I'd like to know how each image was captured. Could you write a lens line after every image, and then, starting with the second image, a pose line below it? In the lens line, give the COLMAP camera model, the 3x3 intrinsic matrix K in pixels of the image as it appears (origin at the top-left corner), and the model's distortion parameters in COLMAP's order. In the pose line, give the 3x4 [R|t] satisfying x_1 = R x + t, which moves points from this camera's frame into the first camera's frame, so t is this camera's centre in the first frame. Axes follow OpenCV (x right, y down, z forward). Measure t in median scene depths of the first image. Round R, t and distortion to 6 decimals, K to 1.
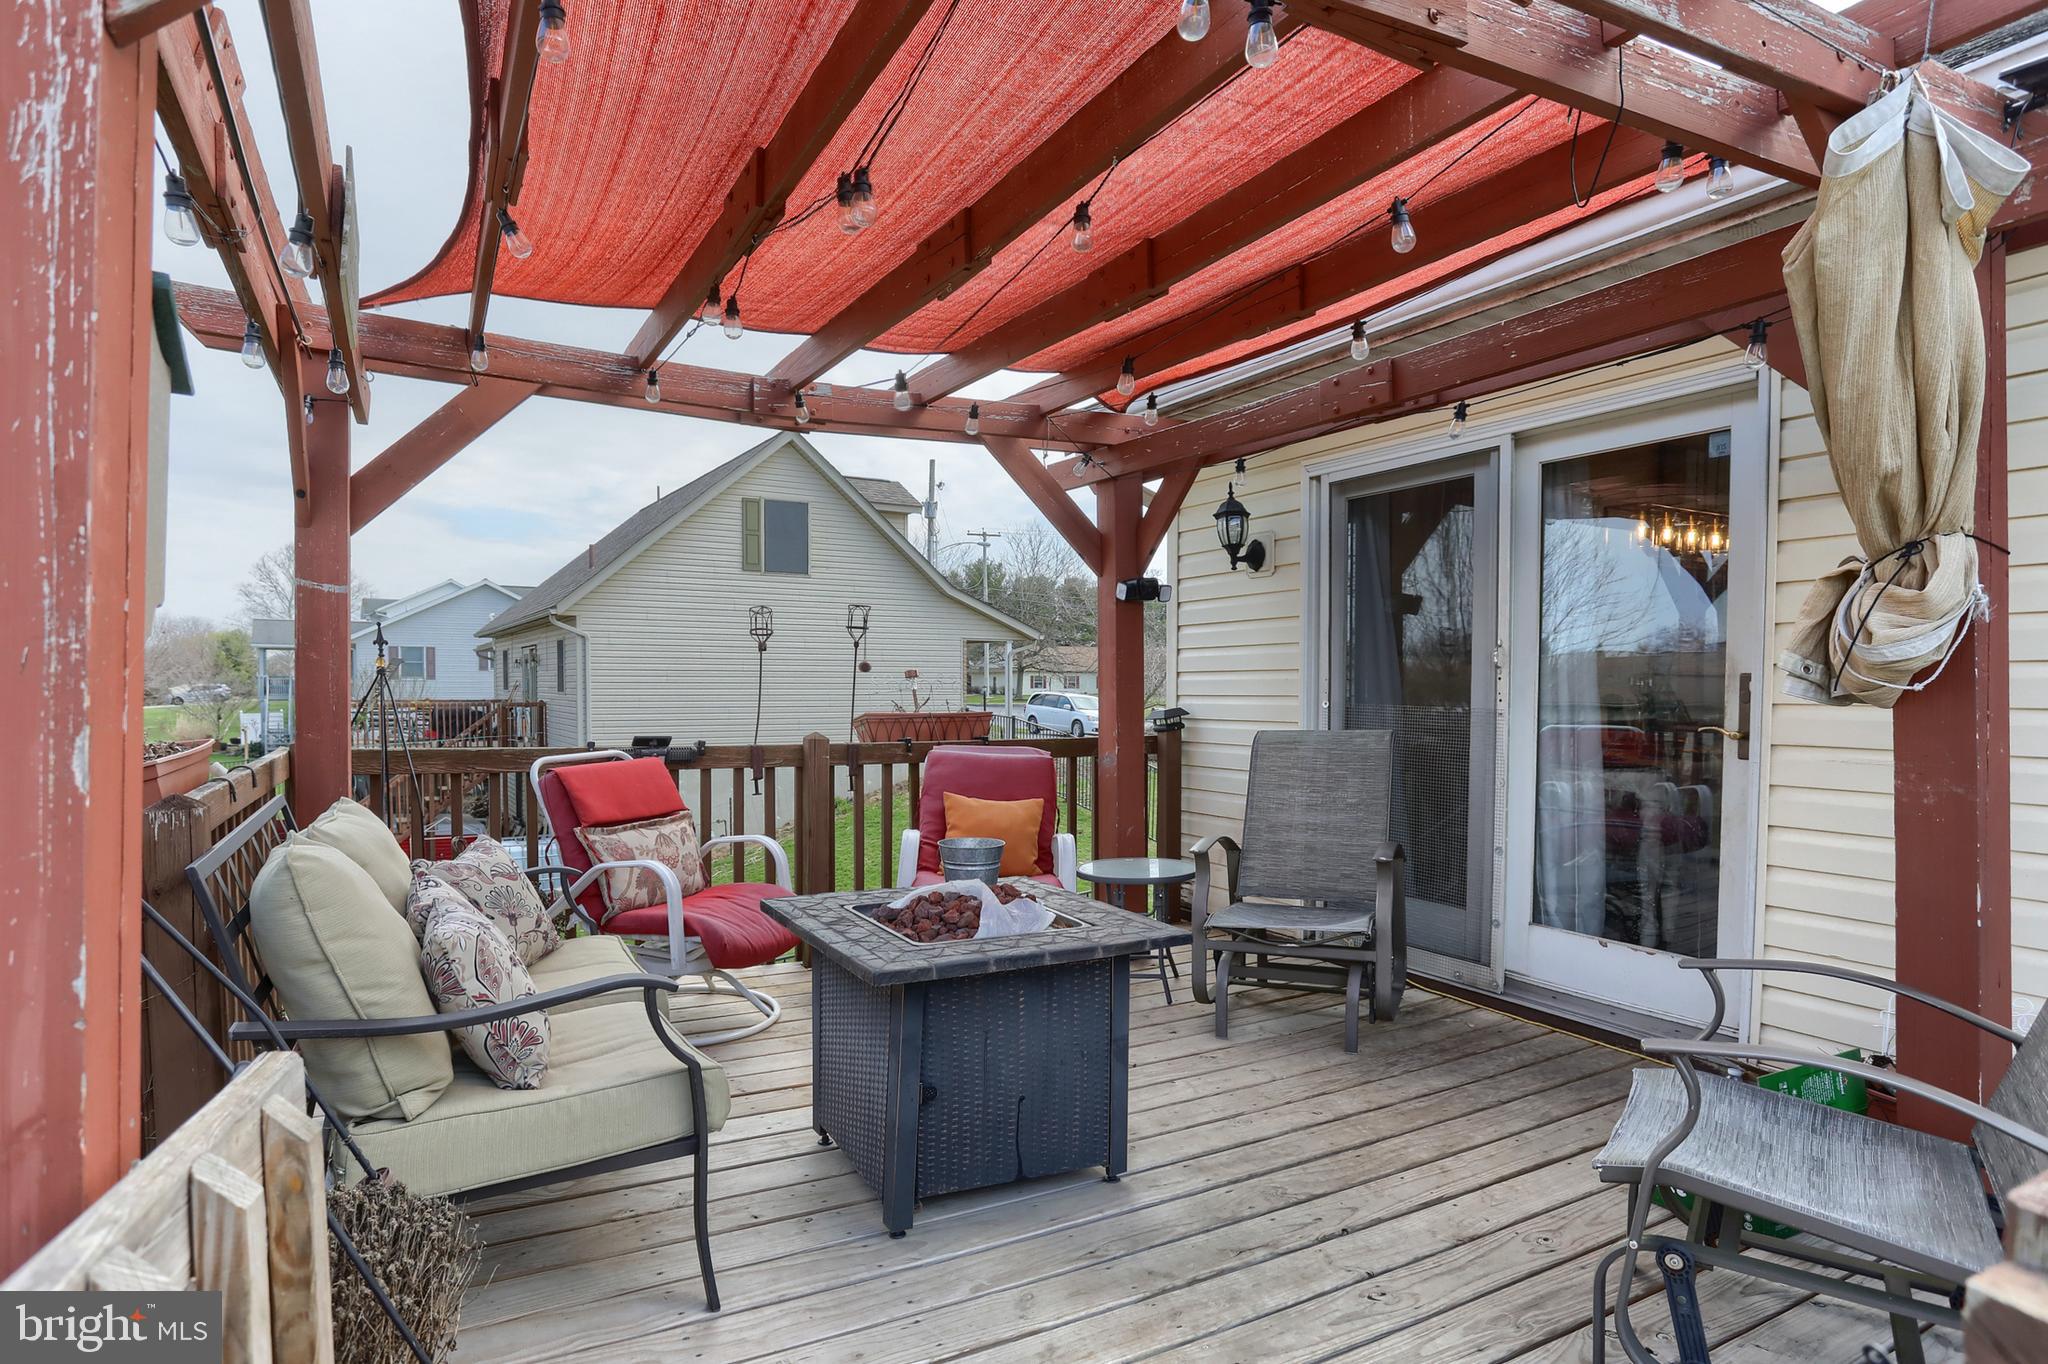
lens RADIAL K [[1142.3, 0, 1024.0], [0, 1142.3, 682.0], [0, 0, 1]] dist [0.002219, 0.050978]
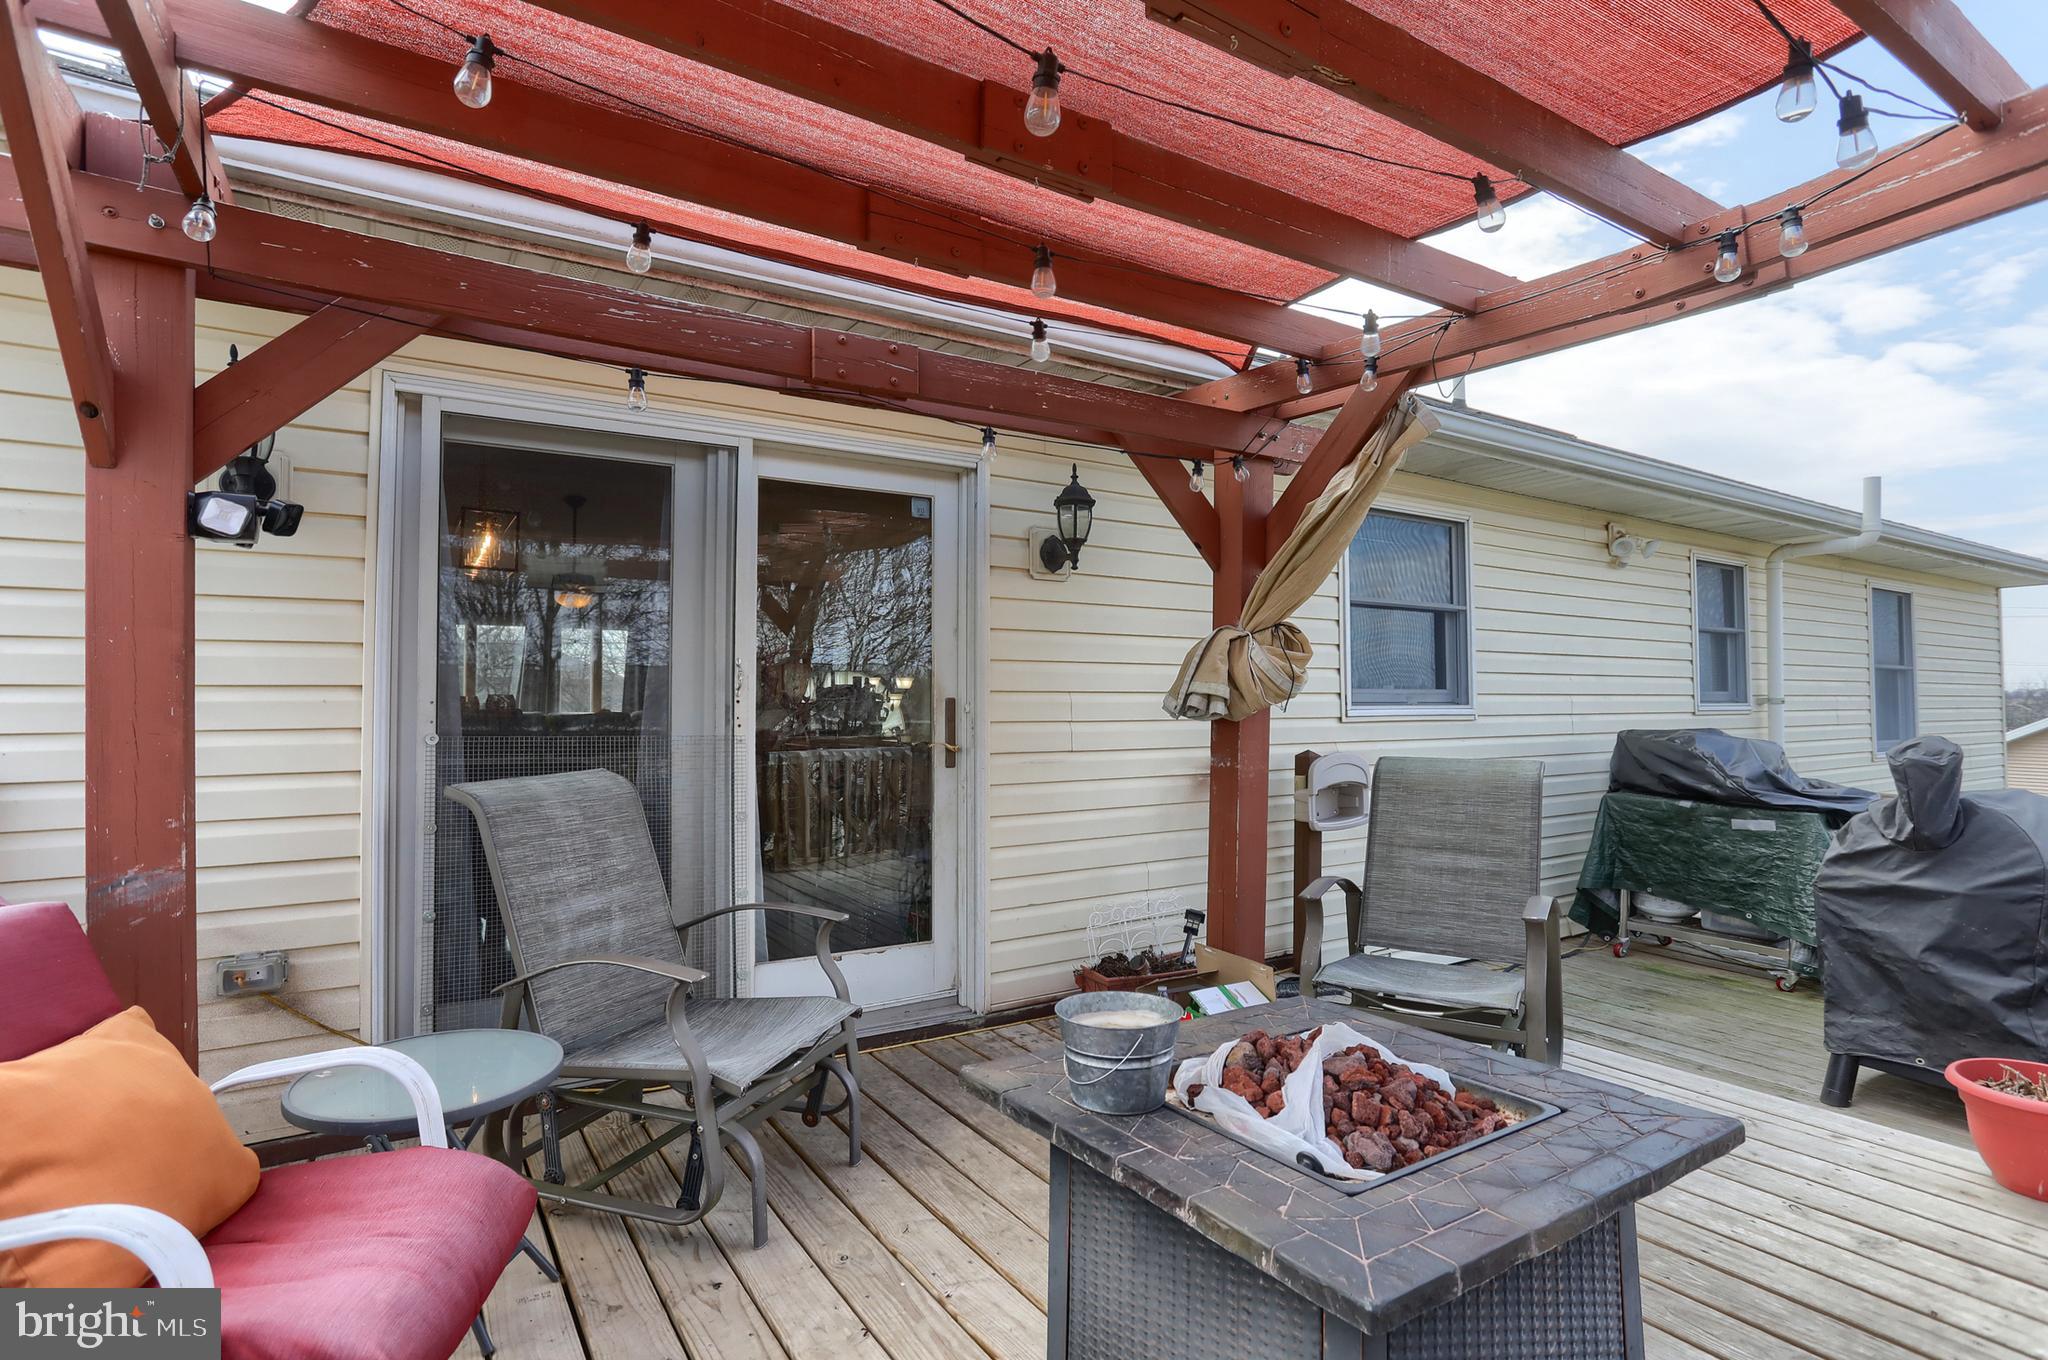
lens RADIAL K [[1034.5, 0, 1030.4], [0, 1034.5, 653.1], [0, 0, 1]] dist [-0.082845, 0.040007]
pose [[-0.078898, 0.038248, 0.996149, -0.492185], [-0.003495, 0.999247, -0.038644, -0.013098], [-0.996877, -0.006531, -0.078705, 1.004872]]
